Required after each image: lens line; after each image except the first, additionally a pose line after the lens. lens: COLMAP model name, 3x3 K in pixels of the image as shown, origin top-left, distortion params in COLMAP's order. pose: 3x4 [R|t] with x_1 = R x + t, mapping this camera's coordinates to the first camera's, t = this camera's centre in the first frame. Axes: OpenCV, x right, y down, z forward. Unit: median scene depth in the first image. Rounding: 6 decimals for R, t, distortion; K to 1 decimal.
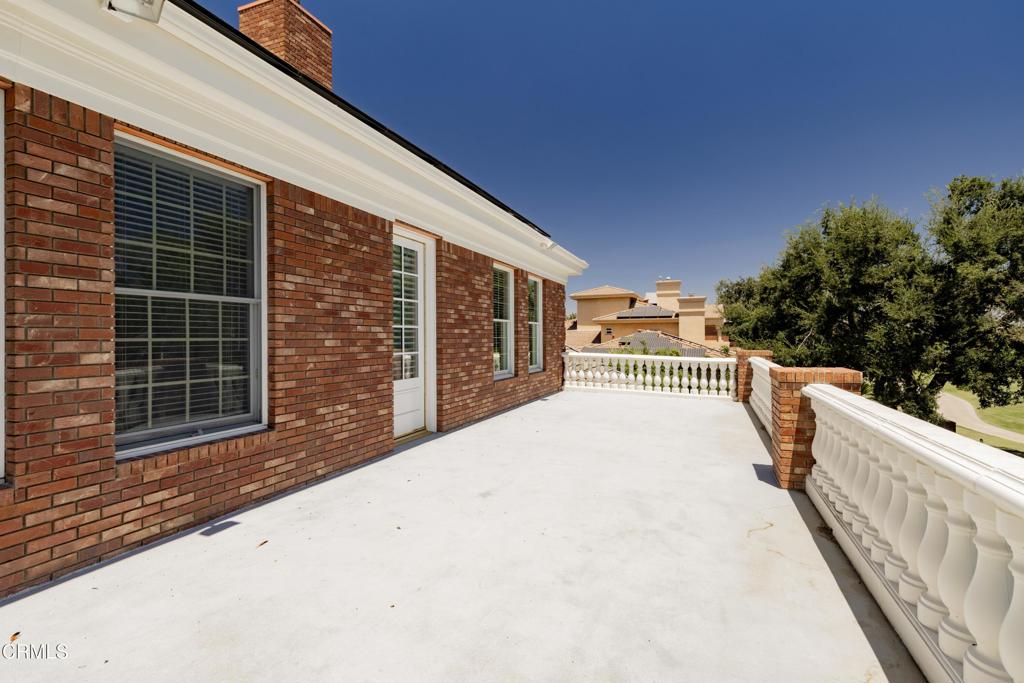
lens RADIAL K [[460.6, 0, 512.3], [0, 460.6, 340.5], [0, 0, 1]] dist [0.005654, -0.000712]
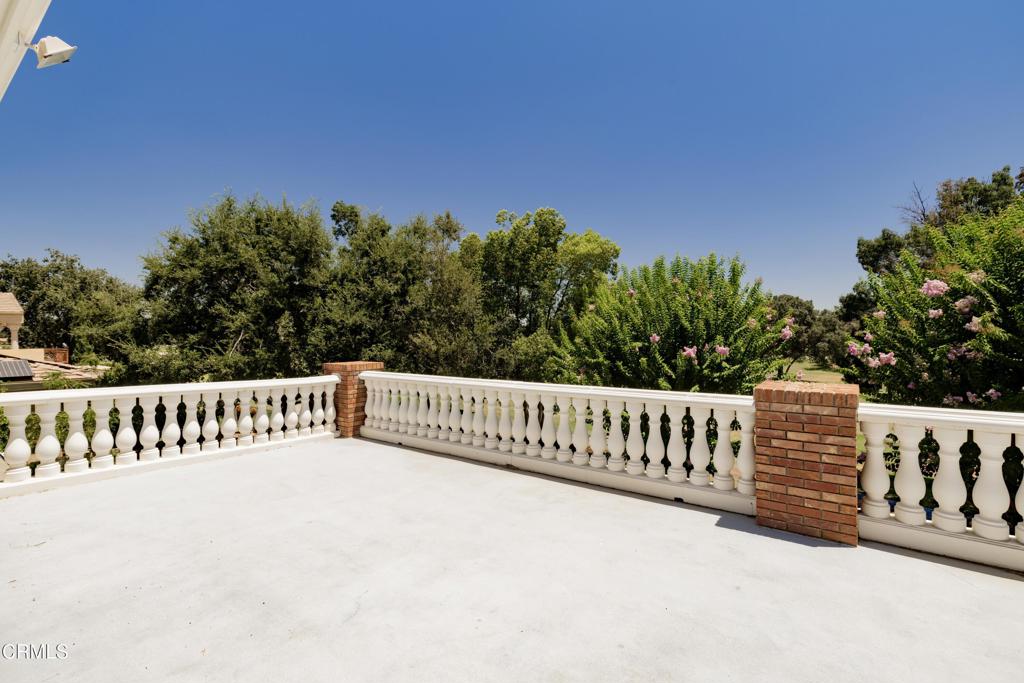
lens RADIAL K [[460.6, 0, 512.3], [0, 460.6, 340.5], [0, 0, 1]] dist [0.005654, -0.000712]
pose [[0.235640, -0.012479, 0.971760, -0.117376], [0.015979, 0.999832, 0.008965, -0.014771], [-0.971709, 0.013415, 0.235800, 0.550323]]
